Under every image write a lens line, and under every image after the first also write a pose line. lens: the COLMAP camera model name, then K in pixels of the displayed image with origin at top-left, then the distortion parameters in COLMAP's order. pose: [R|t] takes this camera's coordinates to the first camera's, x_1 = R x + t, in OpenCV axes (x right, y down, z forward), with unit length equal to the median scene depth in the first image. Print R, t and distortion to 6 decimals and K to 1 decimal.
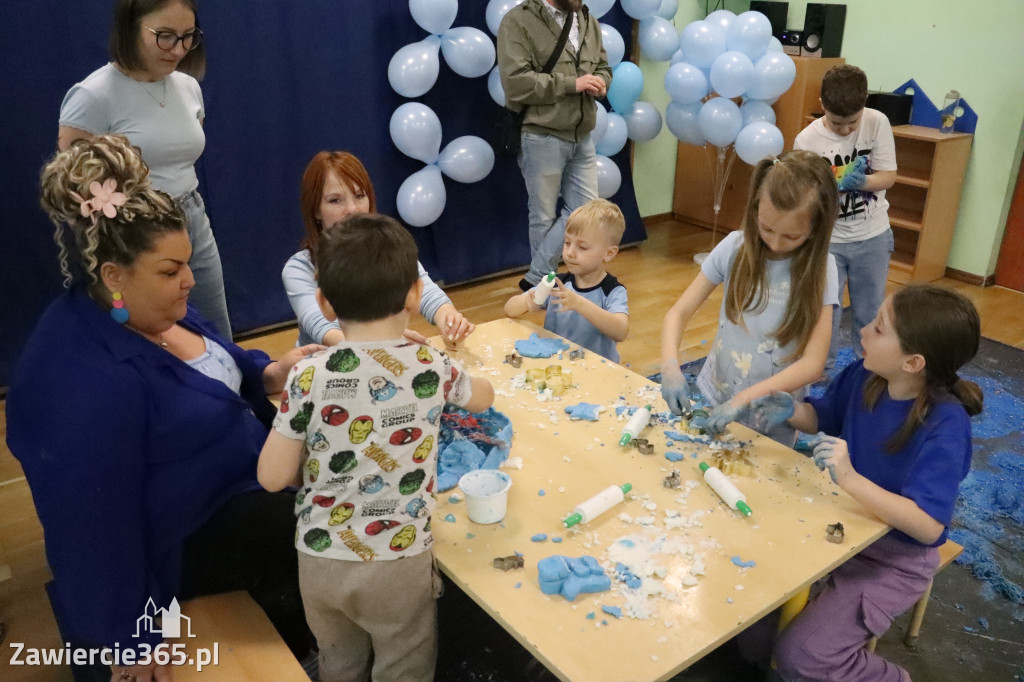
lens RADIAL K [[864.8, 0, 512.2], [0, 864.8, 343.9], [0, 0, 1]] dist [-0.187041, 0.181487]
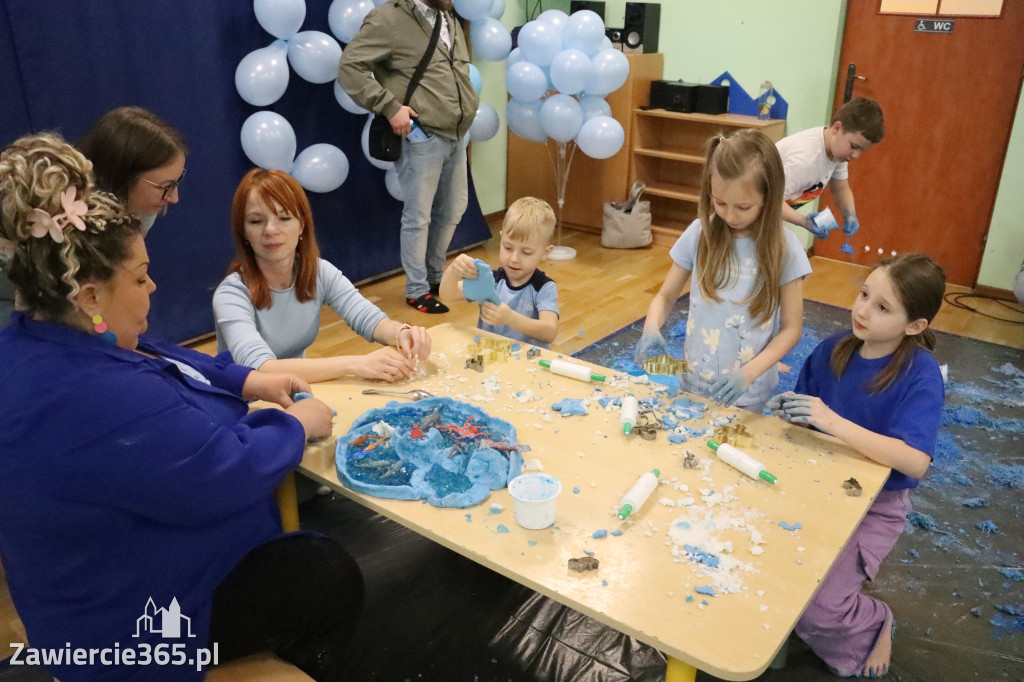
lens RADIAL K [[864.8, 0, 512.2], [0, 864.8, 343.9], [0, 0, 1]] dist [-0.187041, 0.181487]
pose [[0.962257, -0.097950, 0.253906, -0.114758], [0.099140, 0.995040, 0.008138, -0.004747], [-0.253444, 0.017341, 0.967195, 0.021890]]
